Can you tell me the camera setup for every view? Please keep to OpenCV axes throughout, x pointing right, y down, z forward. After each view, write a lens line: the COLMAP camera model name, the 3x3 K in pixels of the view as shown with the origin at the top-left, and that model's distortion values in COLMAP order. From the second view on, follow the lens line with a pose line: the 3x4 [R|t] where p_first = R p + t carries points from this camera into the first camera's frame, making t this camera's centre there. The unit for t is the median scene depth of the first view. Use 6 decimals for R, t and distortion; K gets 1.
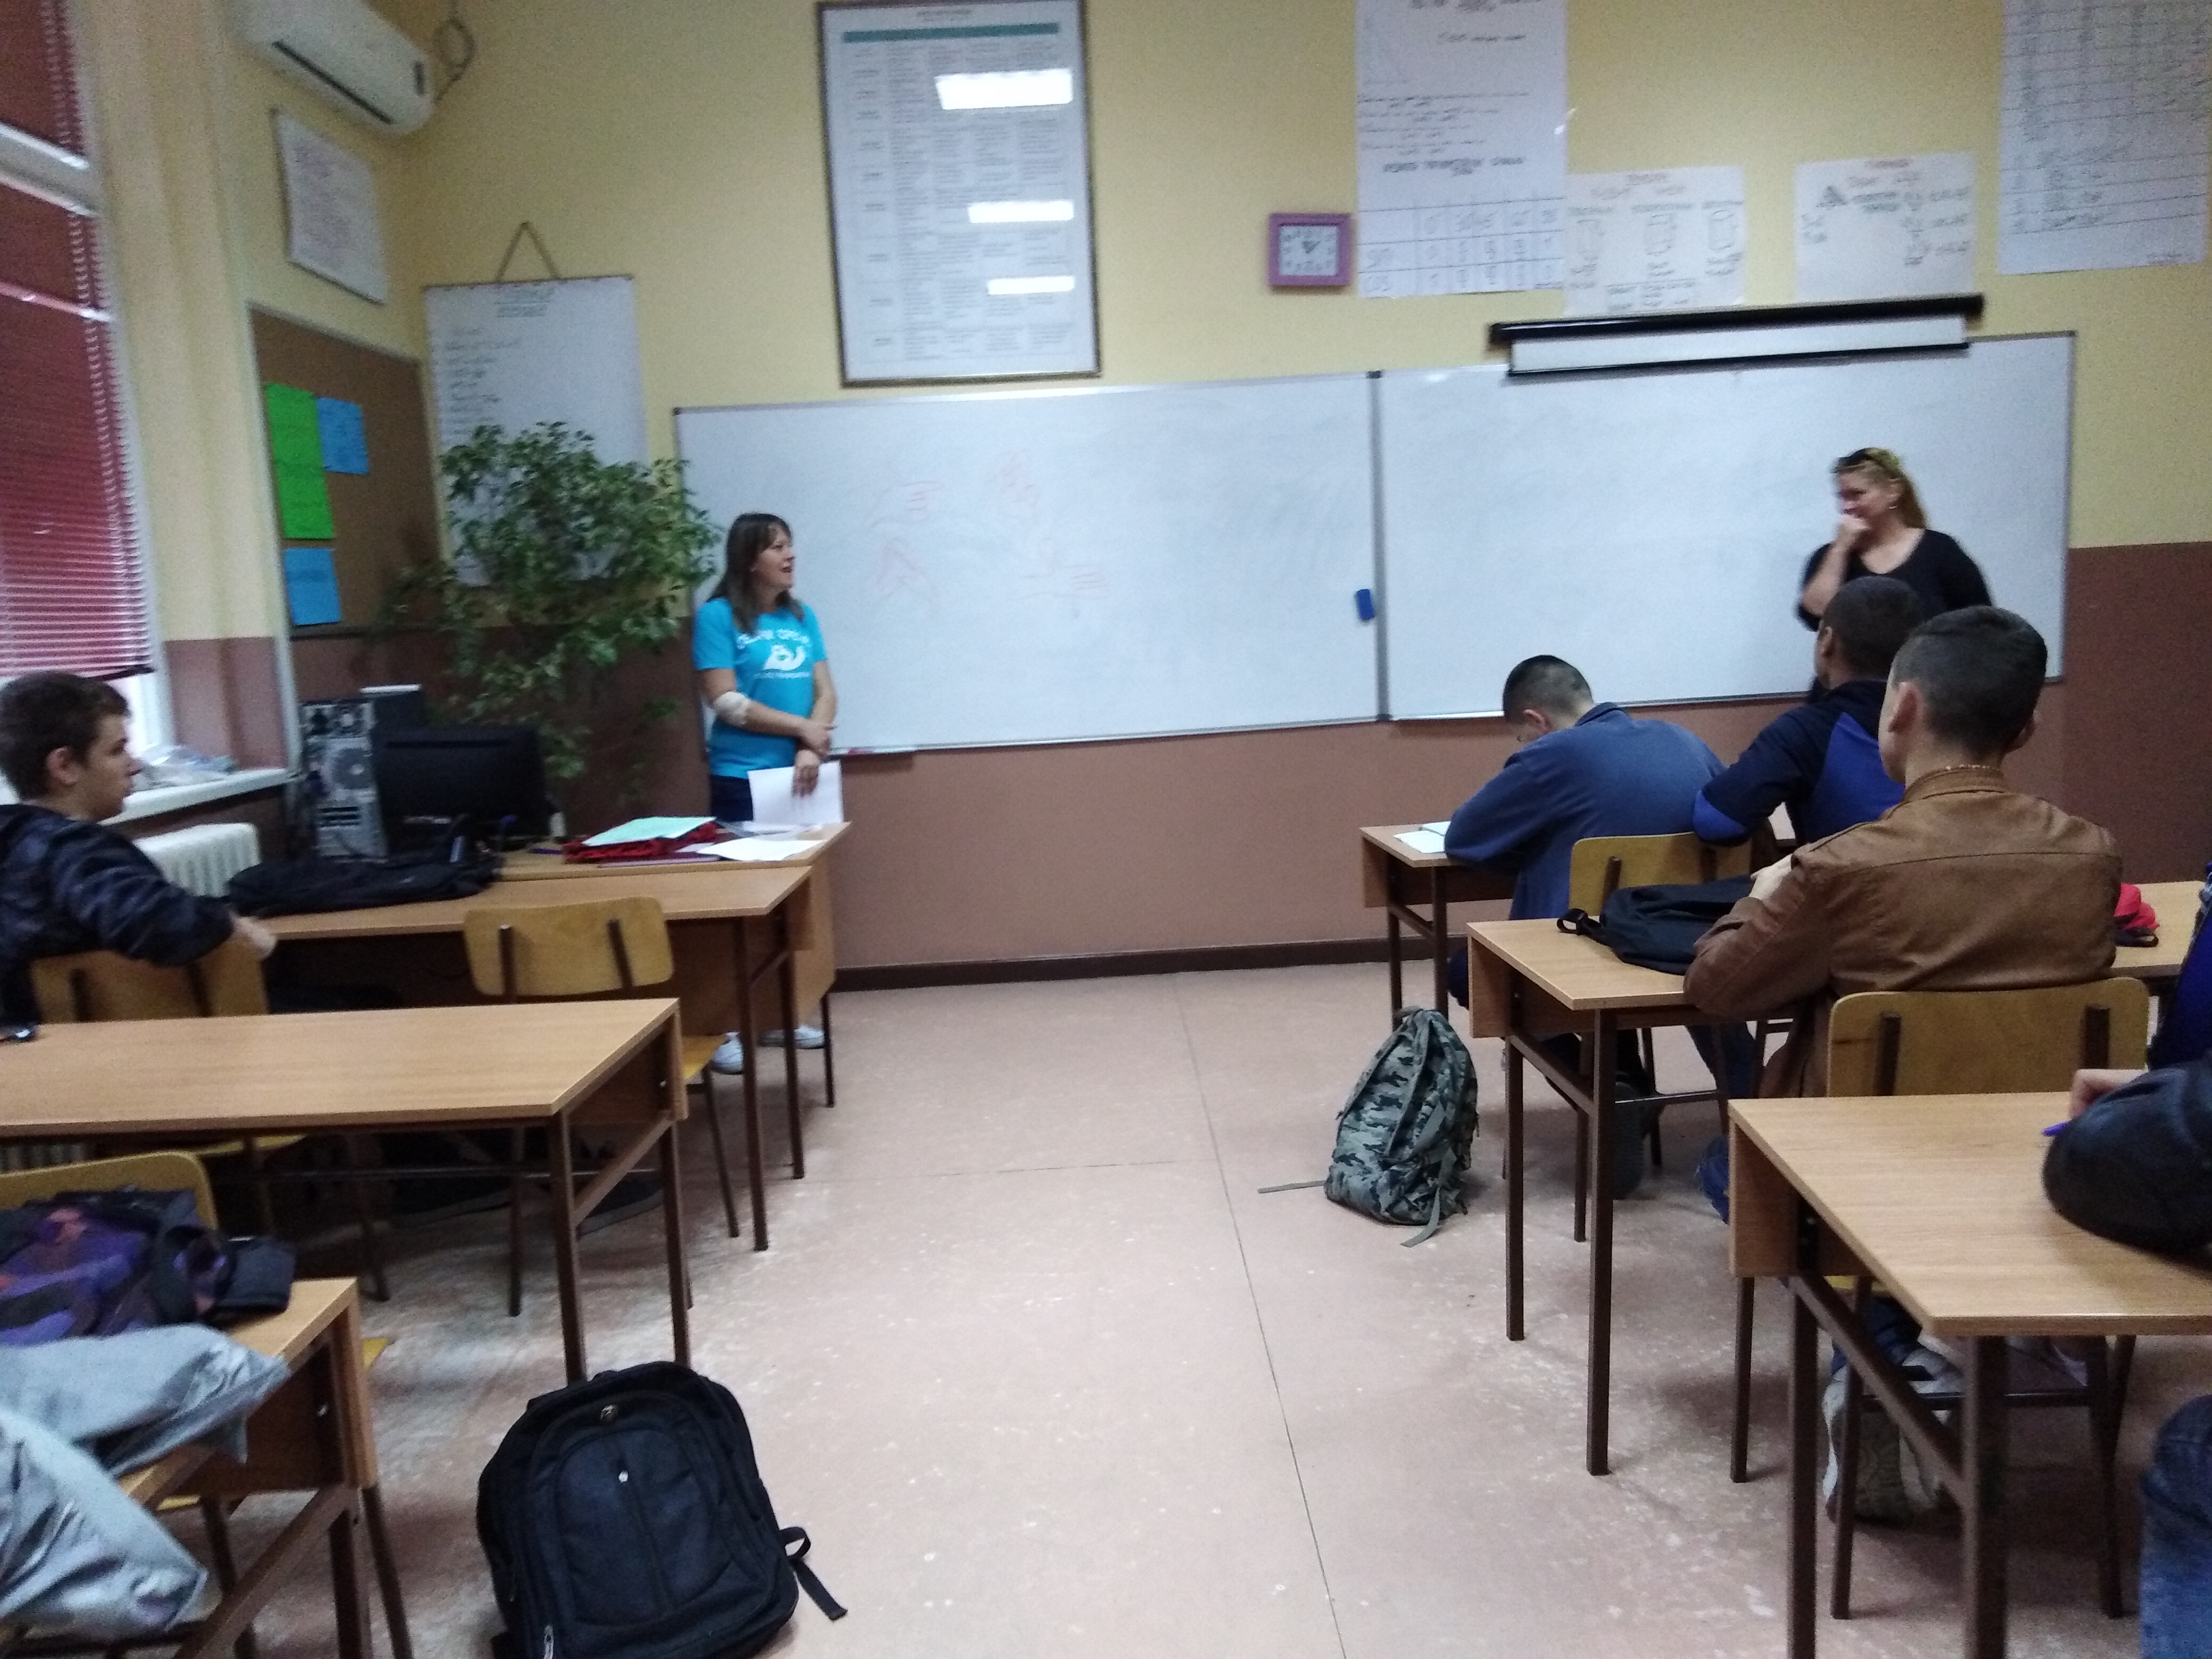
lens RADIAL K [[1691.6, 0, 1094.1], [0, 1691.6, 807.6], [0, 0, 1]] dist [0.036881, -0.038711]
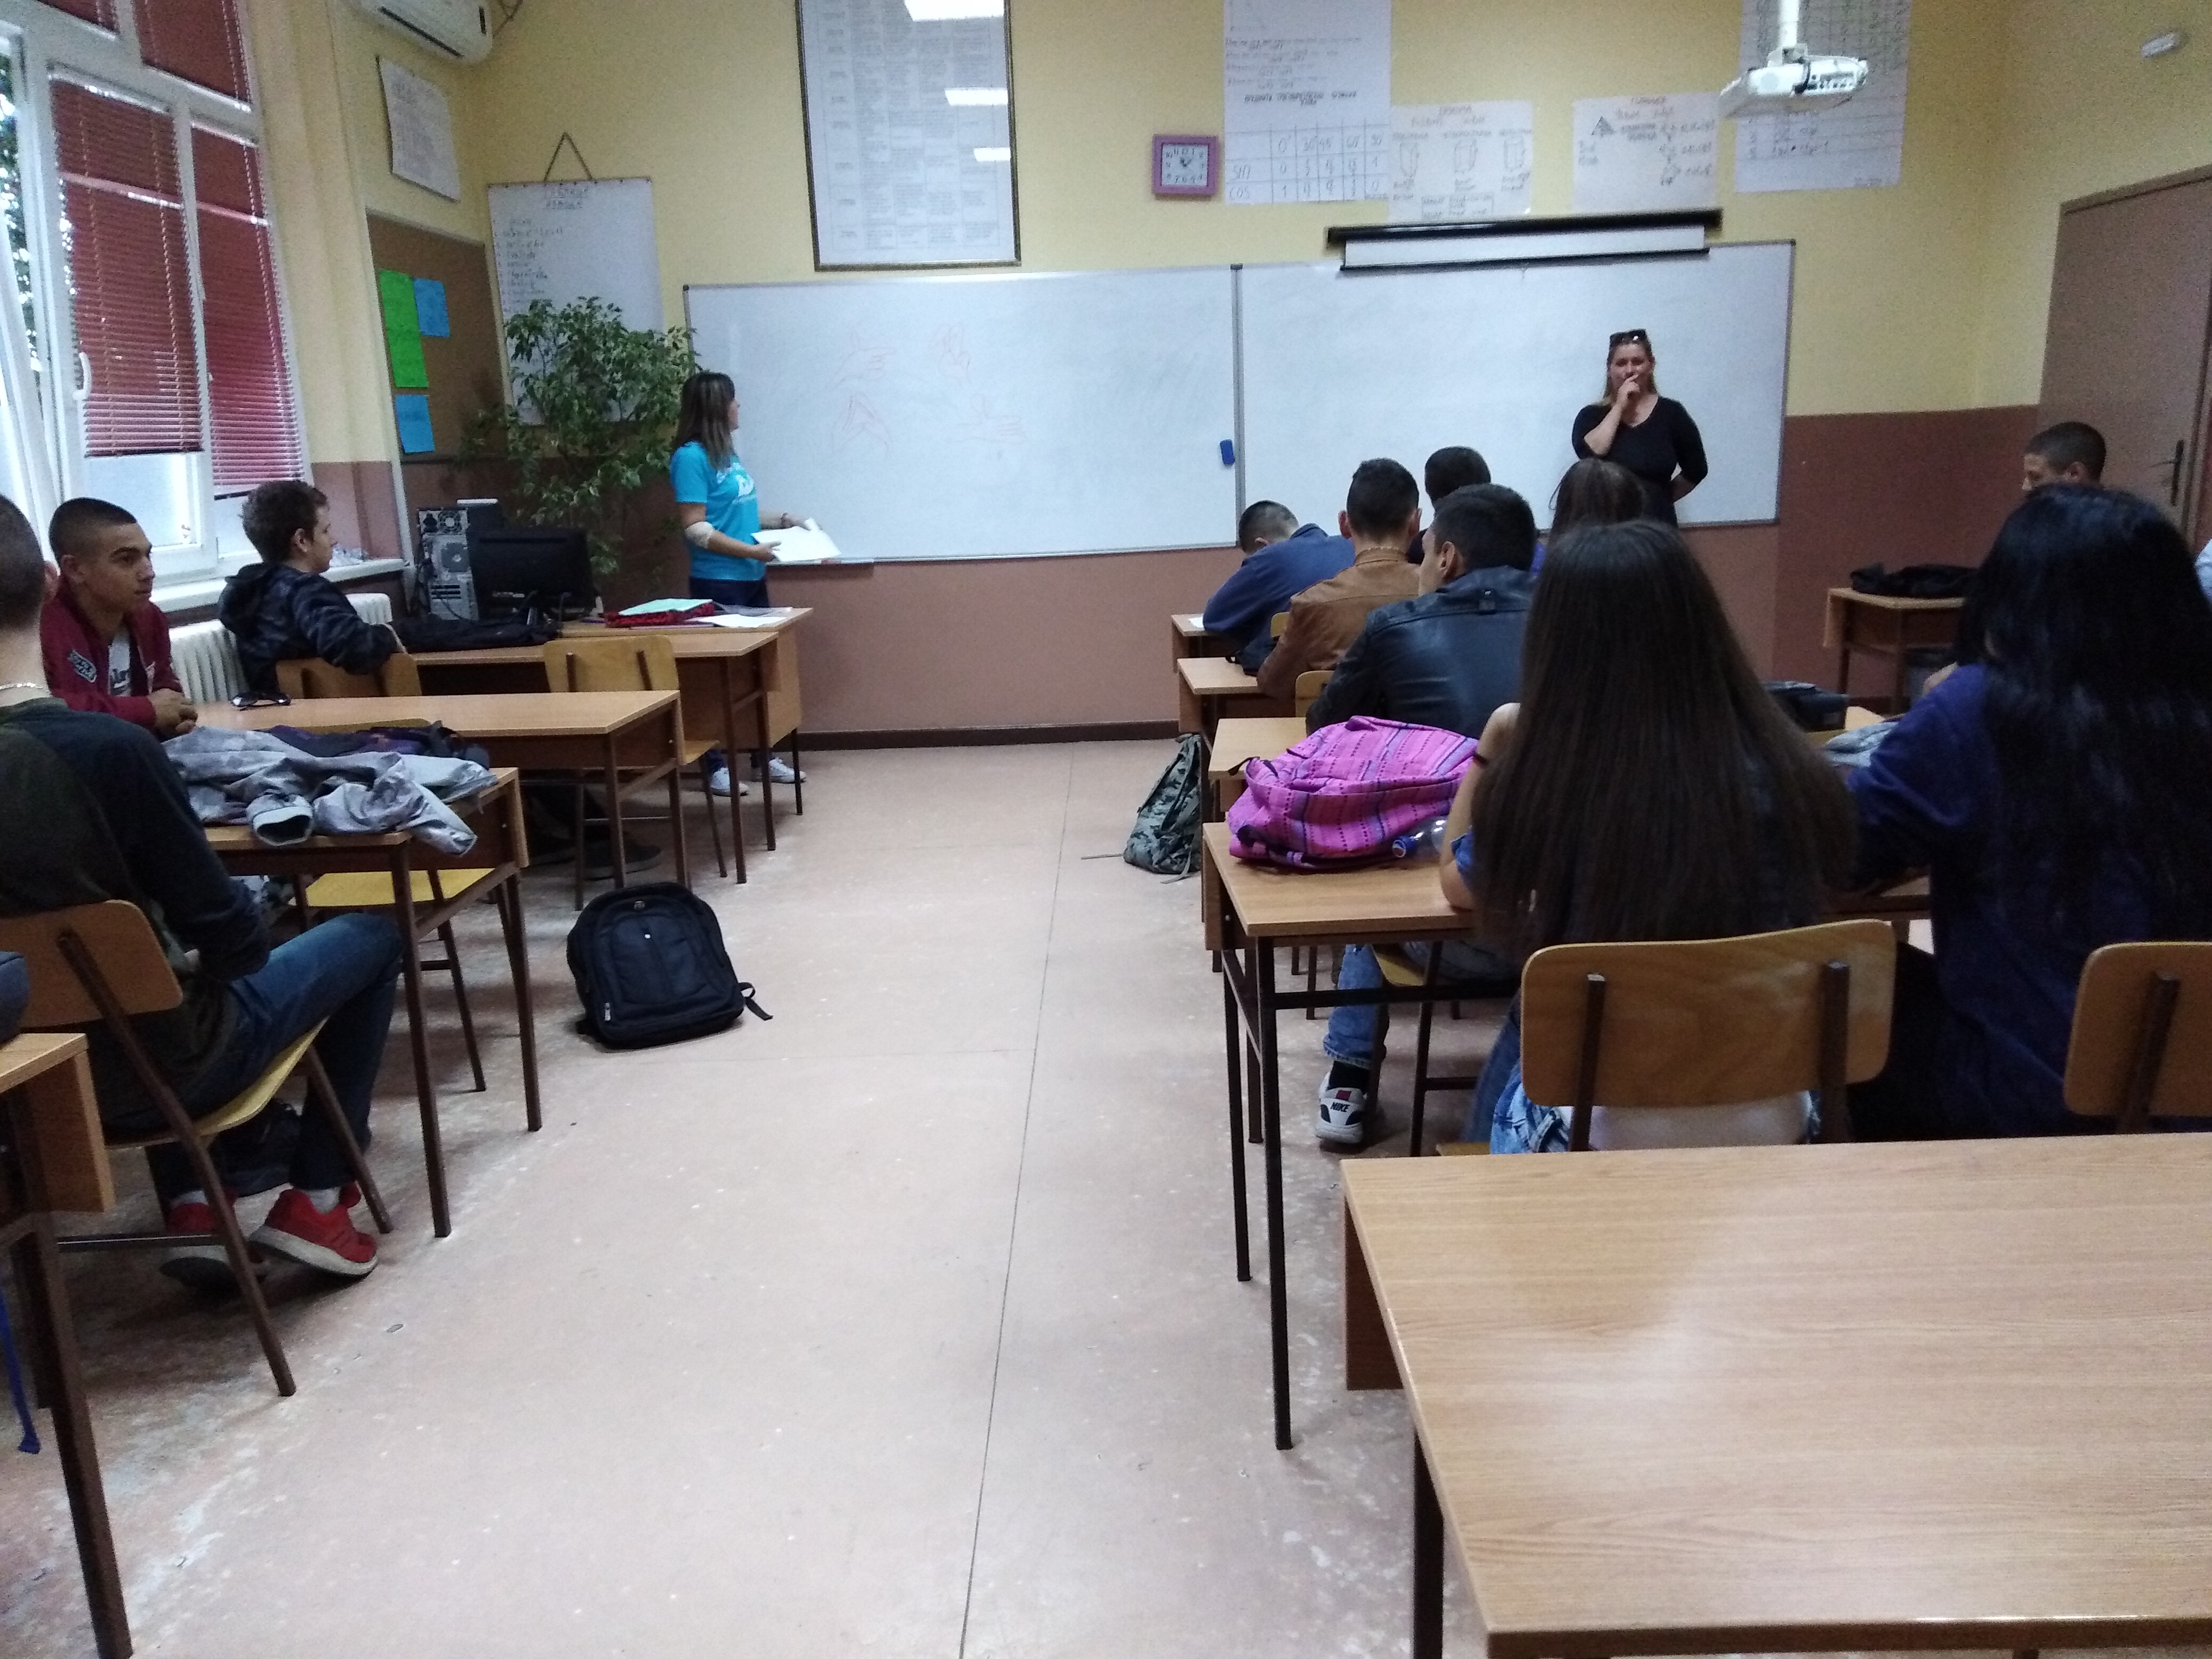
lens RADIAL K [[1695.3, 0, 1106.0], [0, 1695.3, 829.5], [0, 0, 1]] dist [0.056161, -0.078838]
pose [[0.999751, 0.019550, -0.010729, 0.095789], [-0.018362, 0.994670, 0.101459, 0.036927], [0.012655, -0.101236, 0.994782, -0.328582]]
